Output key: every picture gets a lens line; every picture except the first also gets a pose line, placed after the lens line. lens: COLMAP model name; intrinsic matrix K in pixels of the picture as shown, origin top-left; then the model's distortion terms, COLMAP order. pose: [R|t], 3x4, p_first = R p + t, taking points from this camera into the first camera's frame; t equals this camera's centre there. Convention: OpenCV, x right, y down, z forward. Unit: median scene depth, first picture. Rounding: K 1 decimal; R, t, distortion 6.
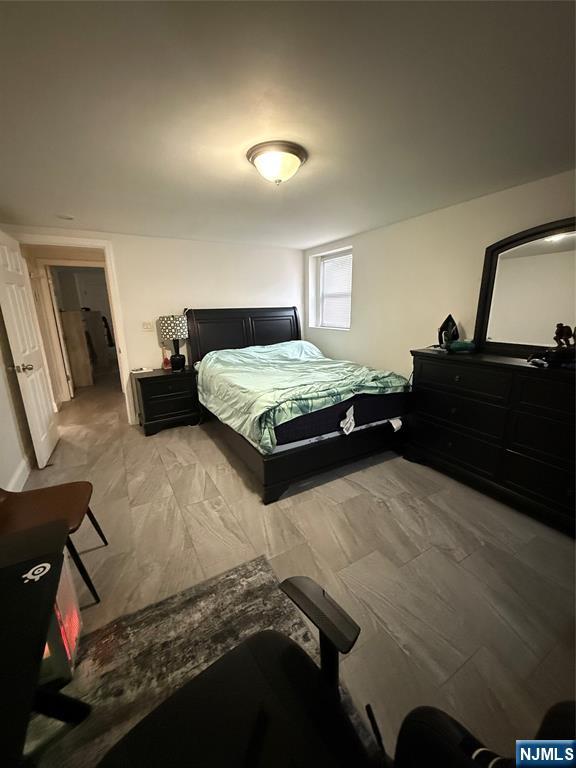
lens RADIAL K [[304.7, 0, 288.0], [0, 304.7, 384.0], [0, 0, 1]] dist [0.002613, 0.000071]
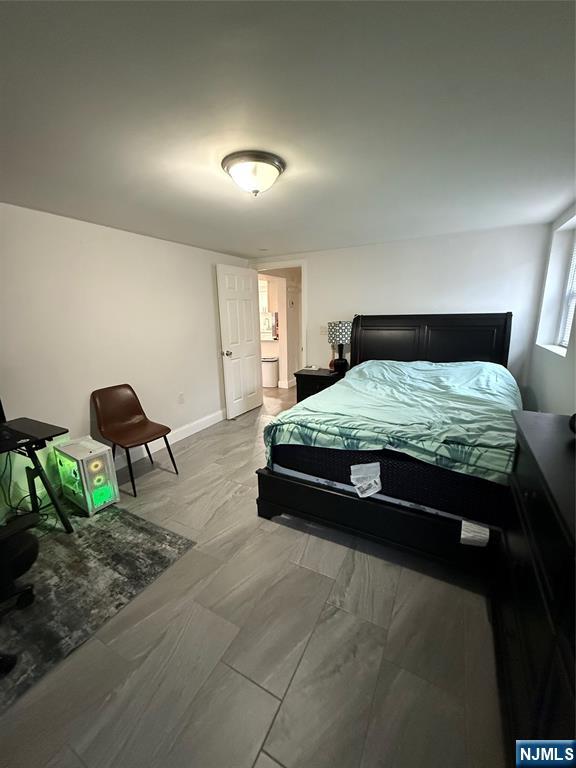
lens RADIAL K [[304.7, 0, 288.0], [0, 304.7, 384.0], [0, 0, 1]] dist [0.002613, 0.000071]
pose [[0.524584, 0.201472, -0.827176, 0.677490], [-0.196093, 0.974065, 0.112890, -0.149880], [0.828468, 0.102983, 0.550486, 0.450541]]
